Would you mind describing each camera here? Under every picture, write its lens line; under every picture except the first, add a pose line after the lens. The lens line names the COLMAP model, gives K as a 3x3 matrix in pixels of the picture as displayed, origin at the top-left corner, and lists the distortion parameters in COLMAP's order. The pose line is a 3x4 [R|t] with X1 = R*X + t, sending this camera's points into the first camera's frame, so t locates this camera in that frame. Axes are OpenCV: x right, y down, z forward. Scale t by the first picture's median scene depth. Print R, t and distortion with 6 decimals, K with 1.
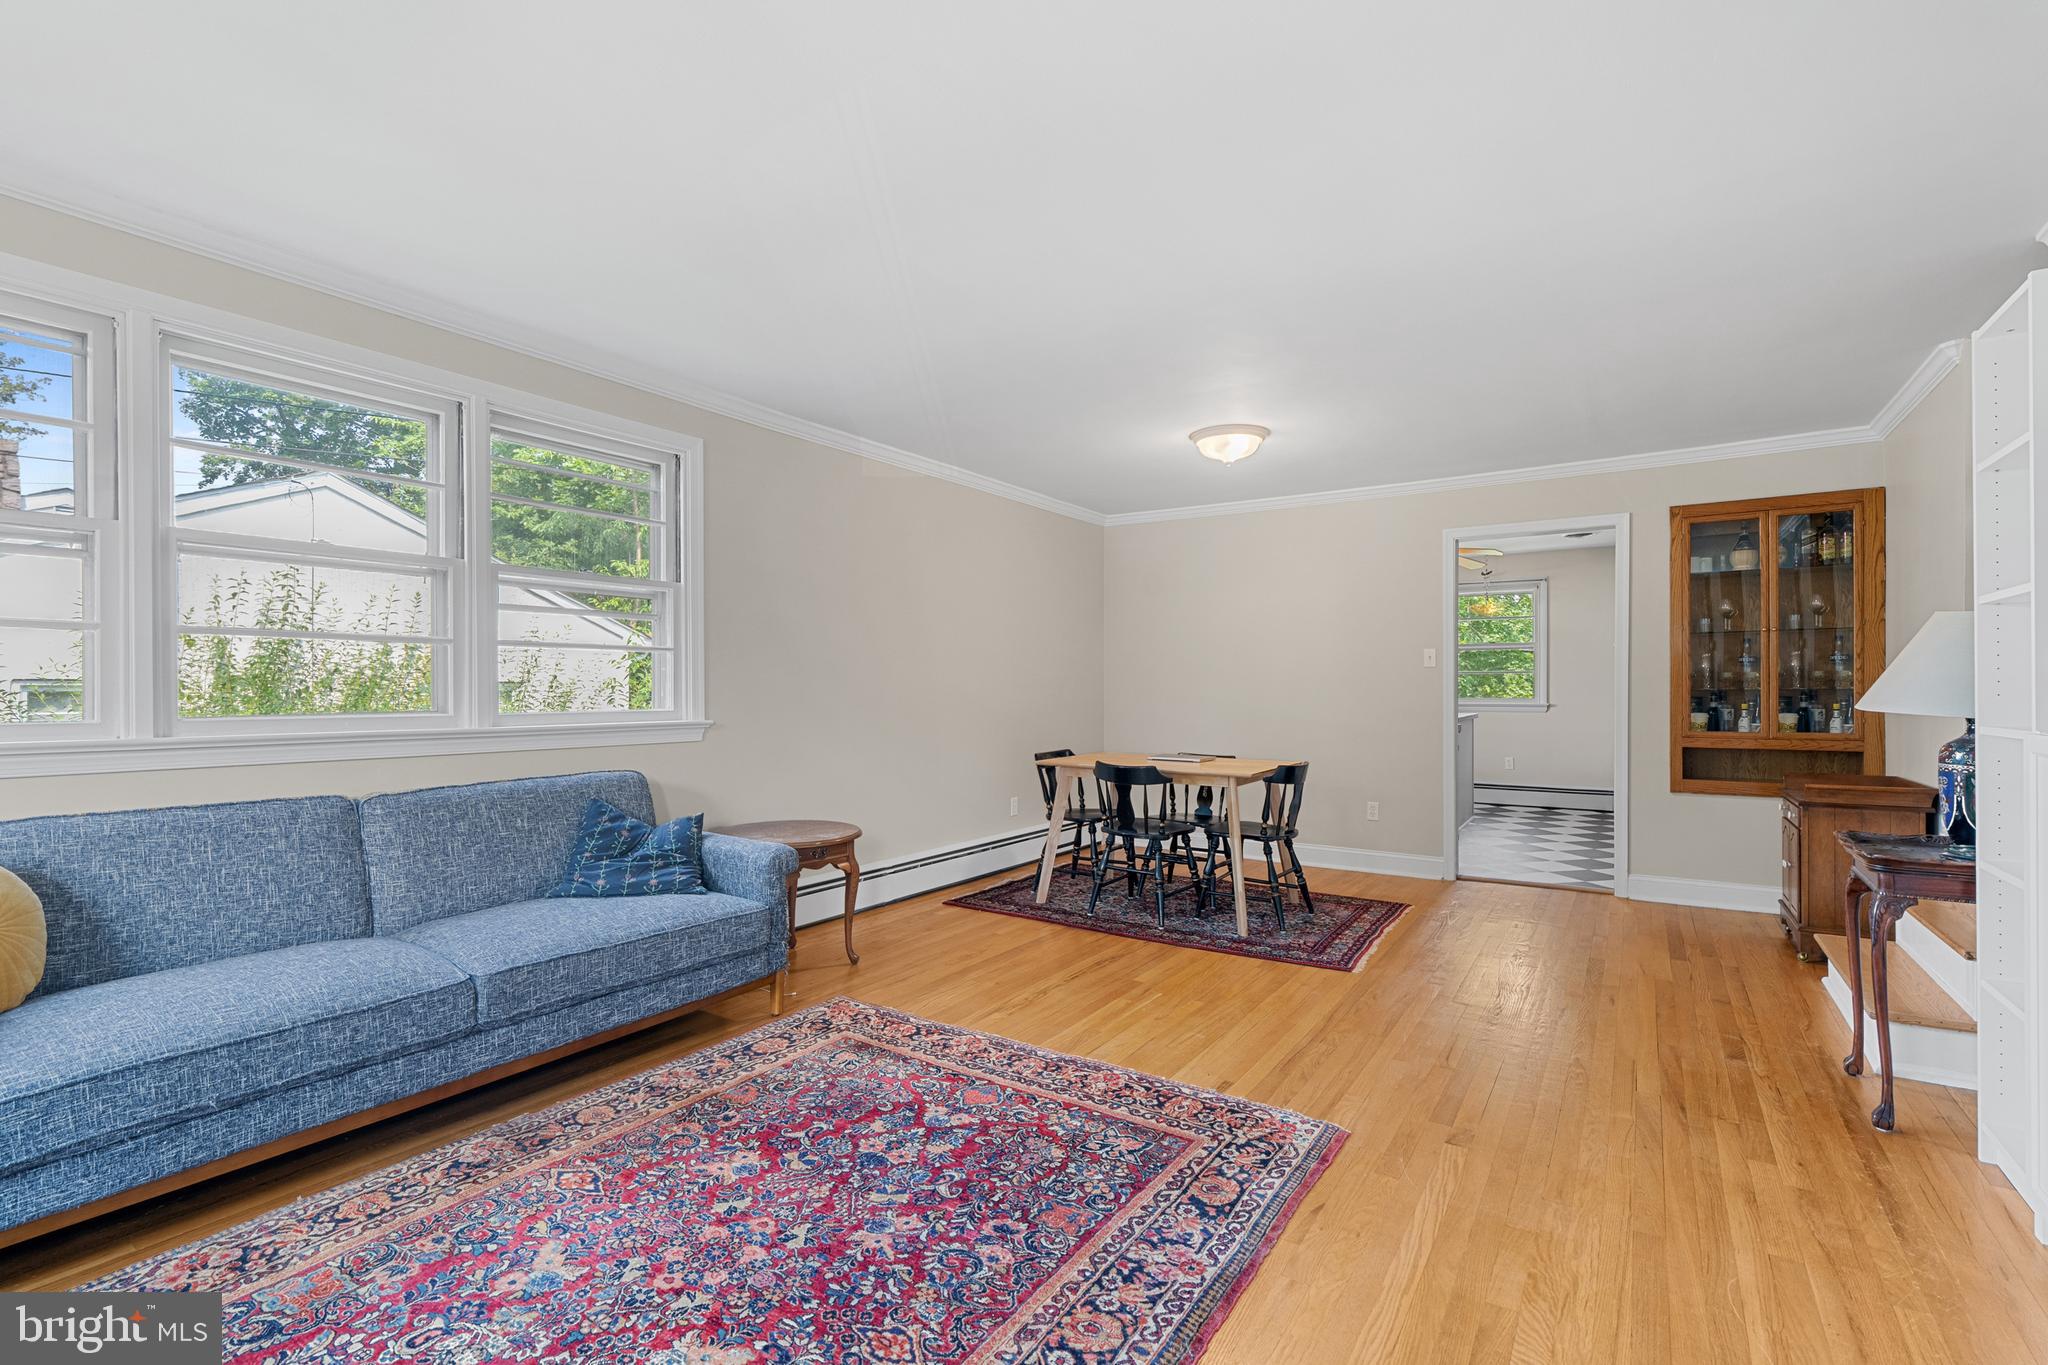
lens RADIAL K [[925.1, 0, 1024.0], [0, 925.1, 682.5], [0, 0, 1]] dist [-0.009493, 0.004205]
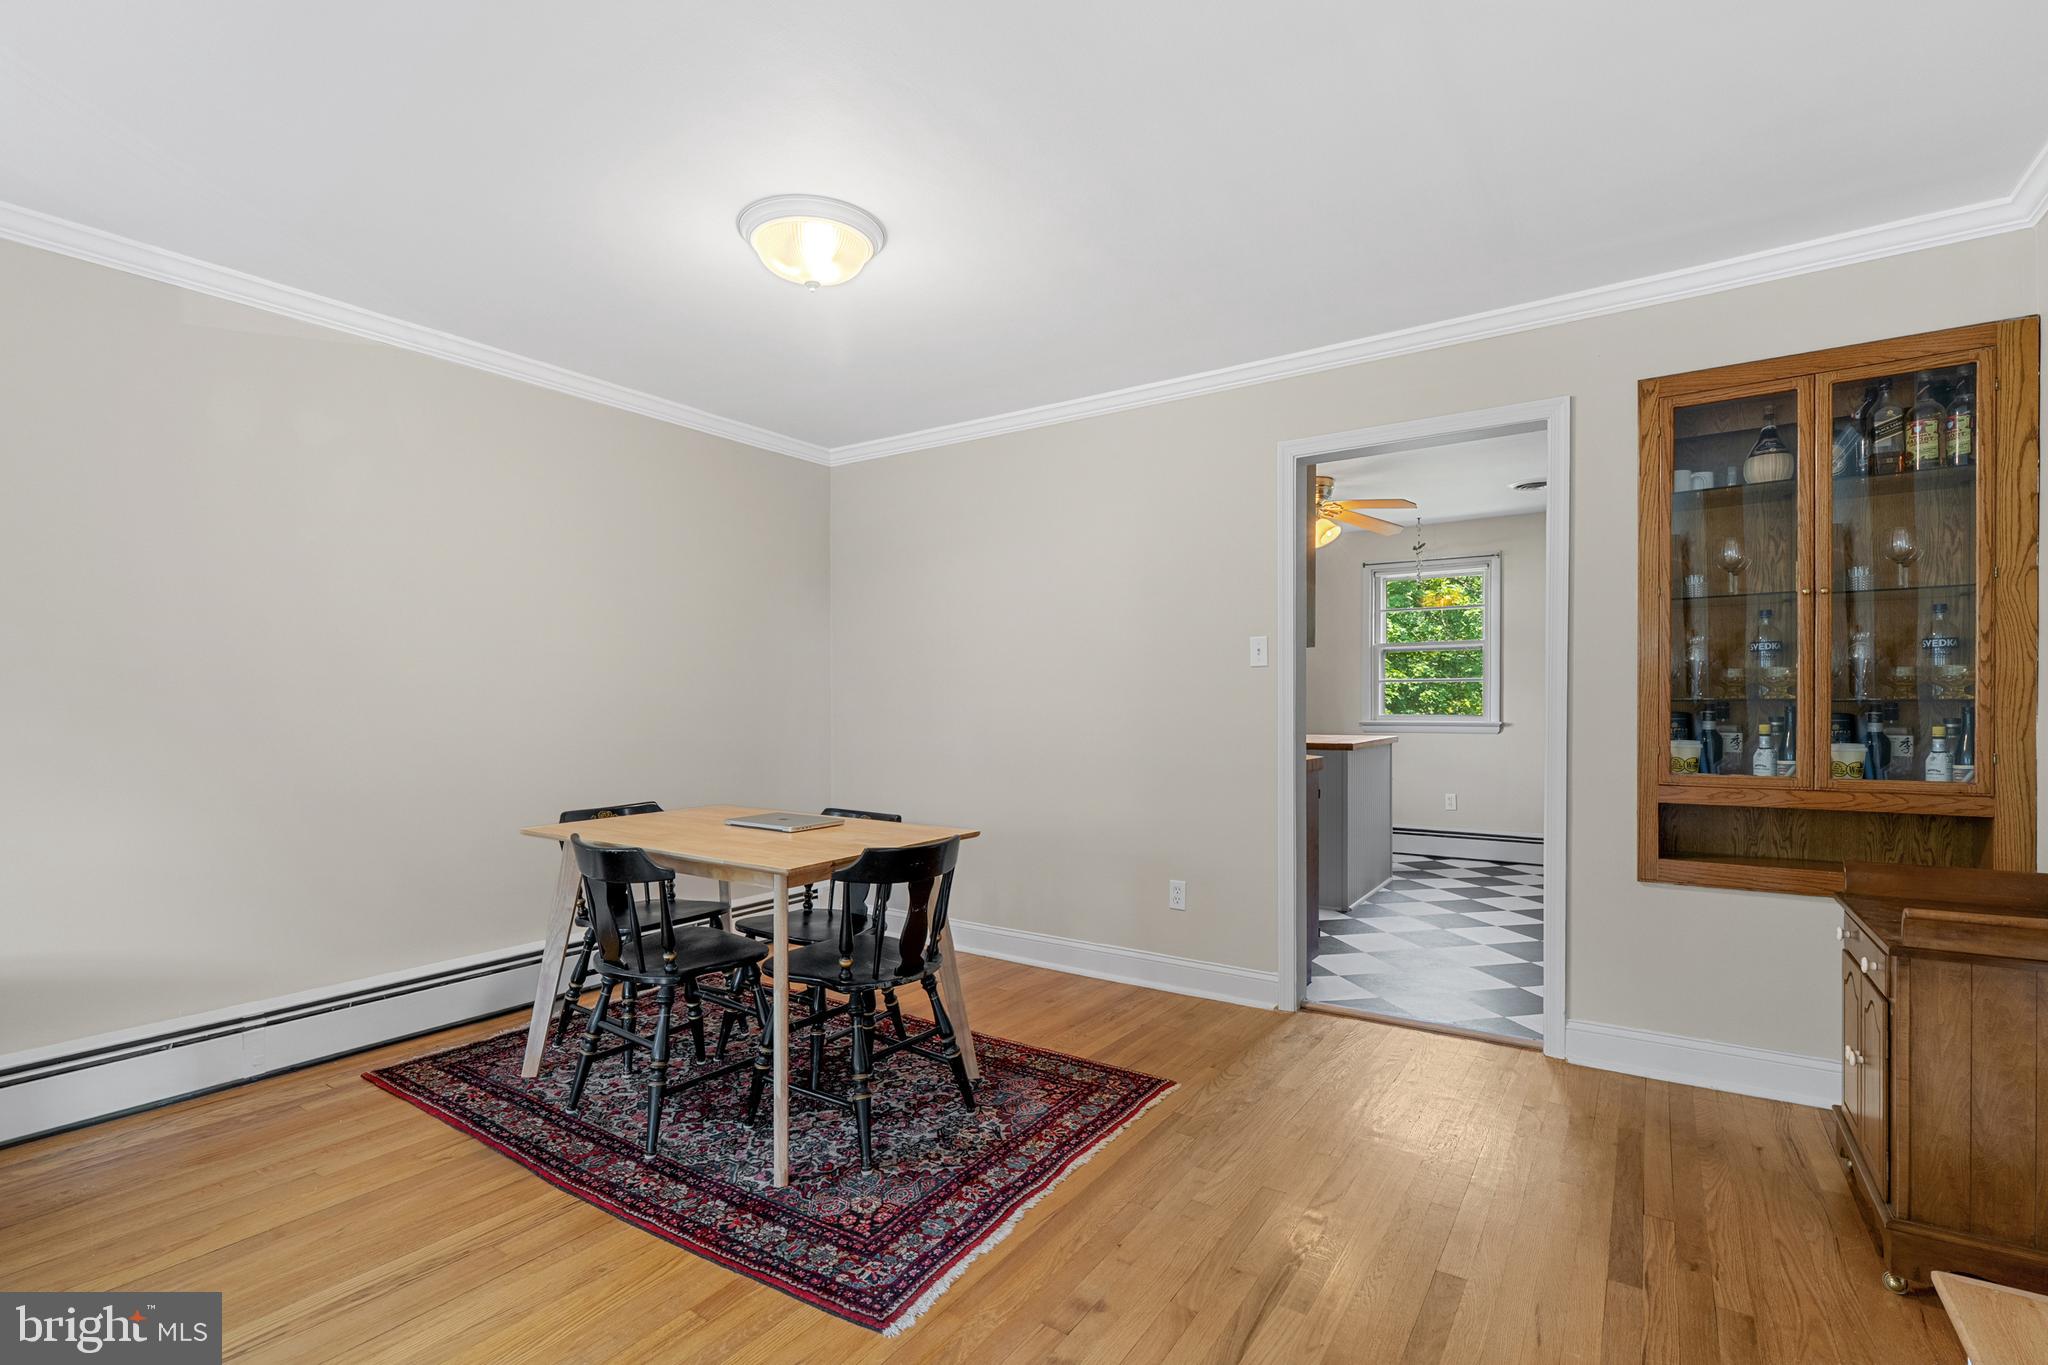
lens RADIAL K [[952.0, 0, 1020.3], [0, 952.0, 706.2], [0, 0, 1]] dist [-0.001728, 0.000593]
pose [[0.999999, -0.001403, -0.001009, 0.375726], [0.001411, 0.999967, 0.008002, 0.006111], [0.000998, -0.008004, 0.999967, 0.482789]]
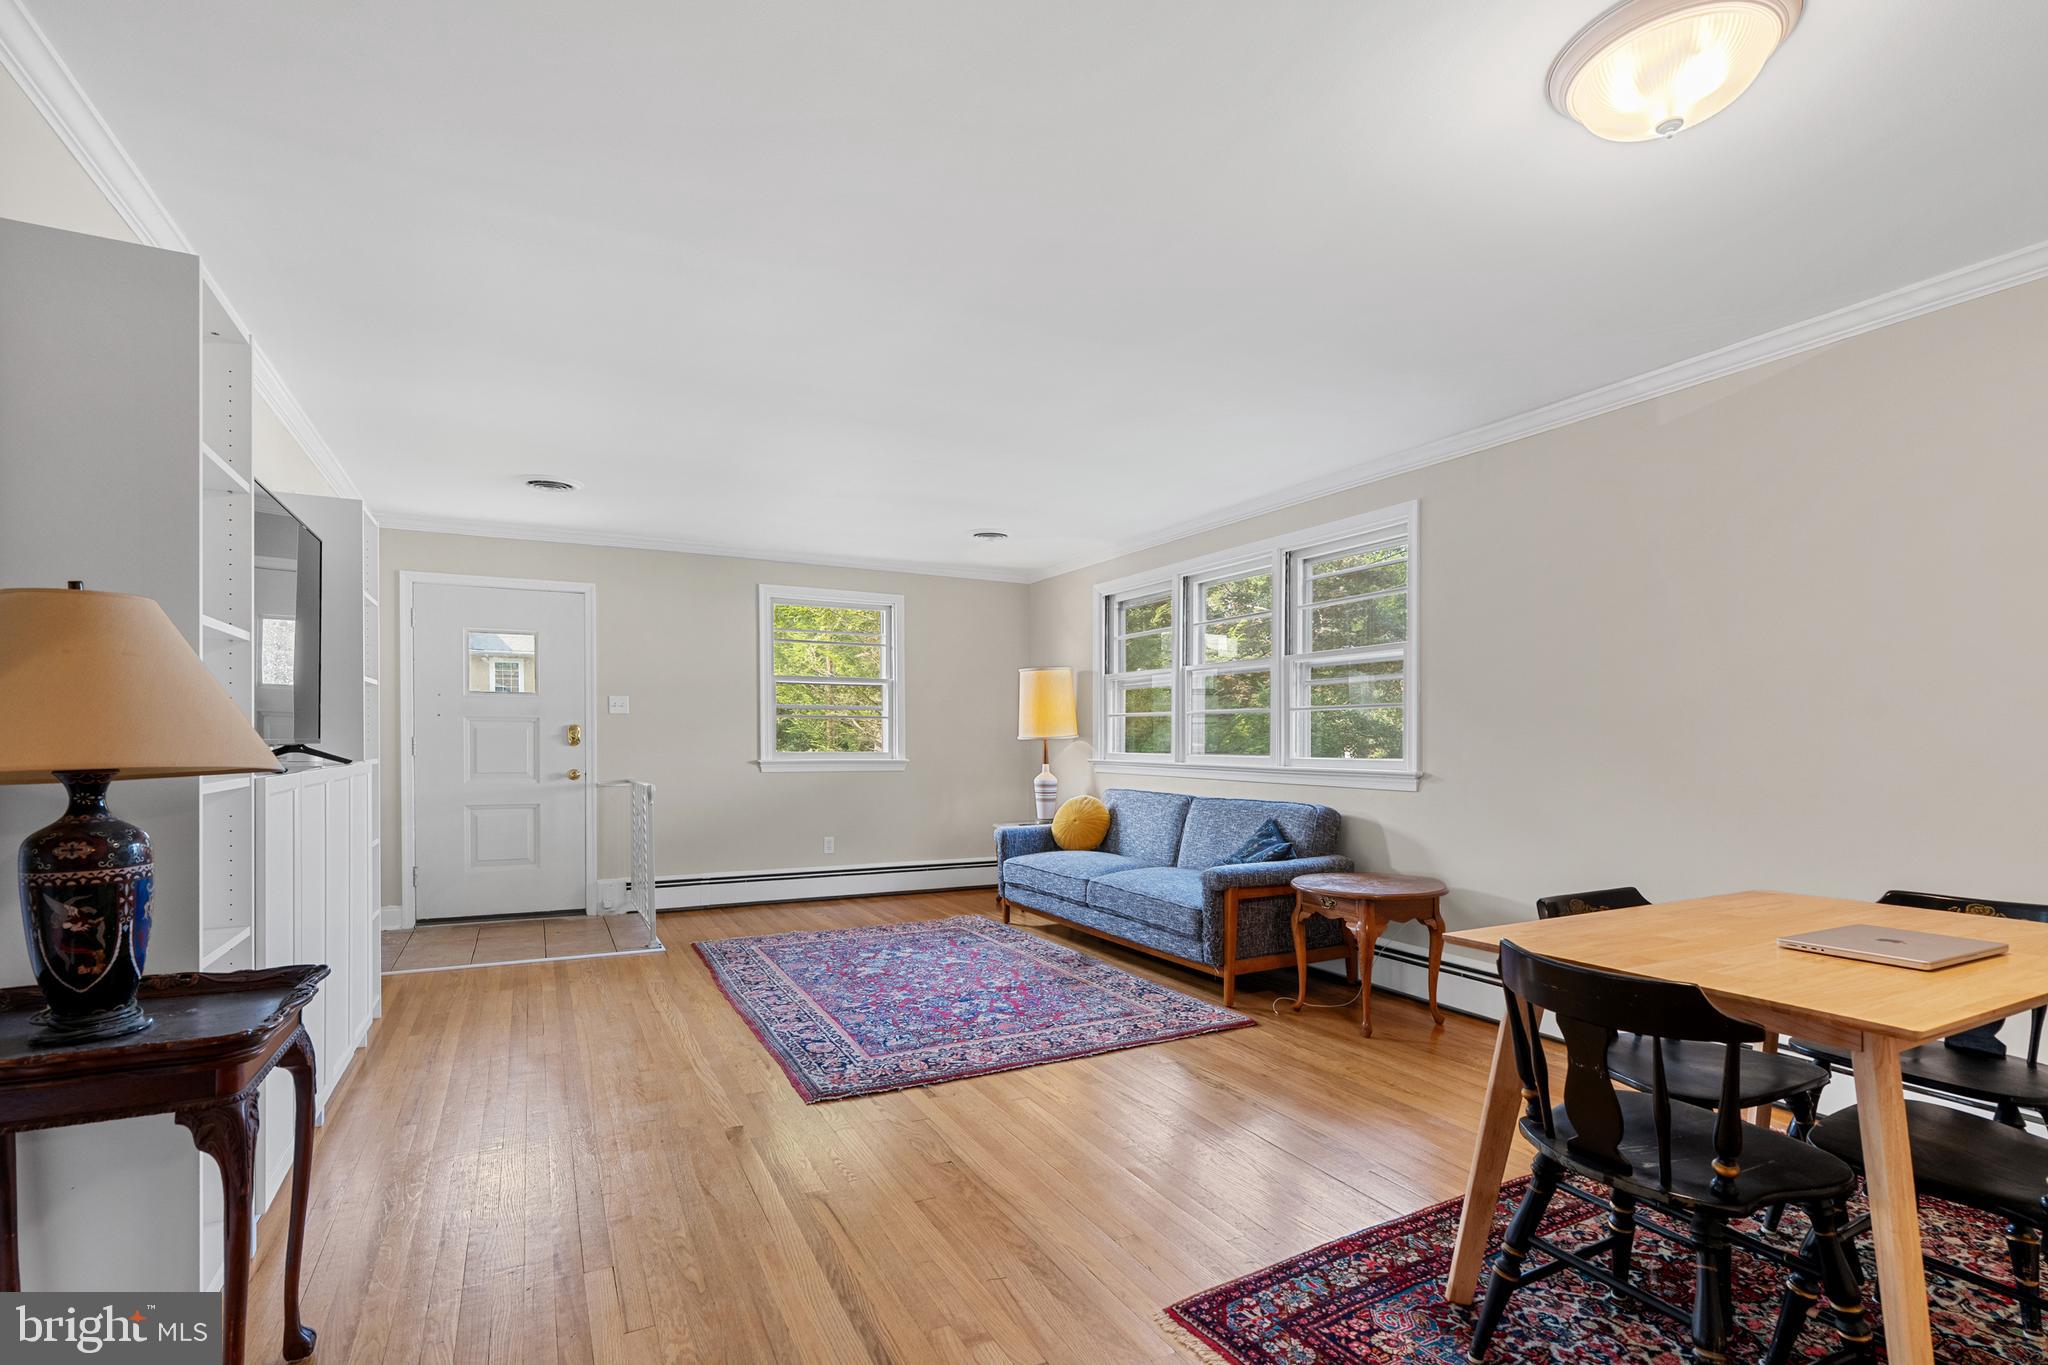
lens RADIAL K [[950.5, 0, 1023.7], [0, 950.5, 753.8], [0, 0, 1]] dist [-0.005651, 0.000489]
pose [[-0.479876, 0.008916, -0.877291, 0.742098], [0.000392, 0.999950, 0.009949, 0.008421], [0.877336, 0.004431, -0.479856, 1.047976]]
